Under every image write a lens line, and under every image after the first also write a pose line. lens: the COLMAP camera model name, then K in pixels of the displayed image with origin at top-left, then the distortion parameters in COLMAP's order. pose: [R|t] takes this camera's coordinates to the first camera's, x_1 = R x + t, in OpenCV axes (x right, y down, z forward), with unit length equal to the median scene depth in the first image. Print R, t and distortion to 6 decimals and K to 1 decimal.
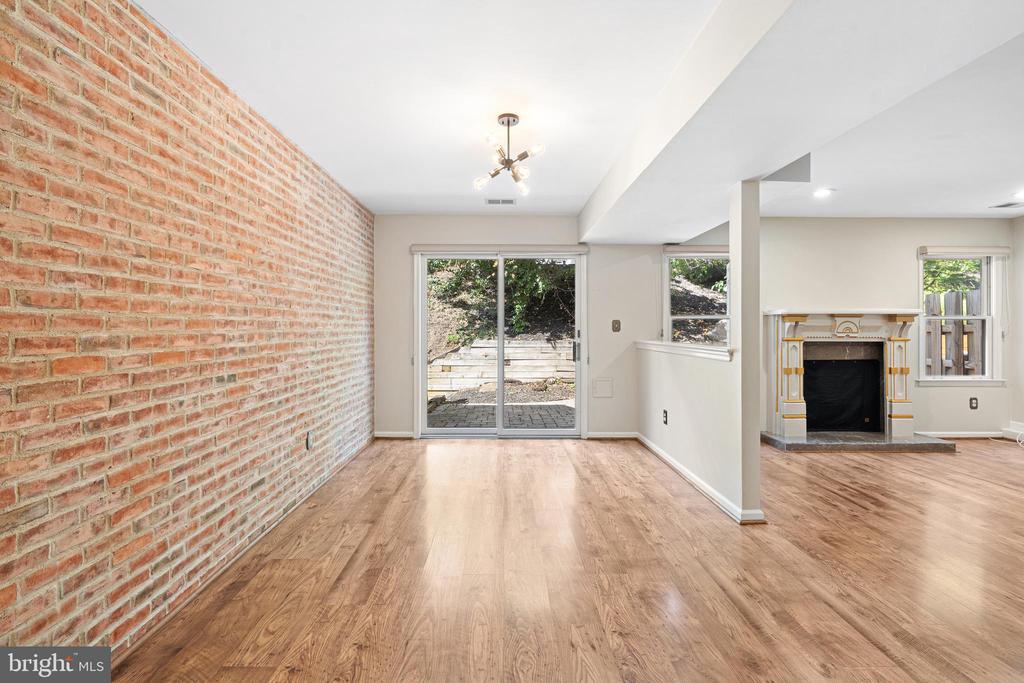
lens RADIAL K [[464.4, 0, 505.6], [0, 464.4, 326.5], [0, 0, 1]] dist [-0.013019, 0.001136]
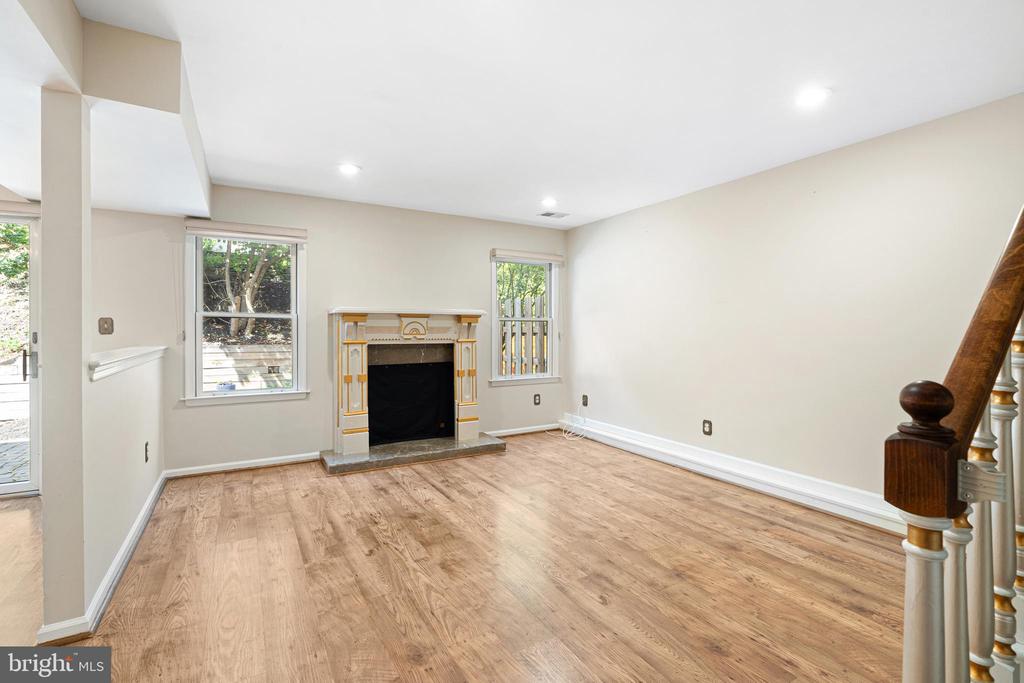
lens RADIAL K [[464.4, 0, 511.8], [0, 464.4, 331.5], [0, 0, 1]] dist [-0.013019, 0.001136]
pose [[0.862947, -0.001790, 0.505291, 0.439257], [-0.002426, 0.999968, 0.007685, 0.000224], [-0.505288, -0.007857, 0.862915, 0.099276]]
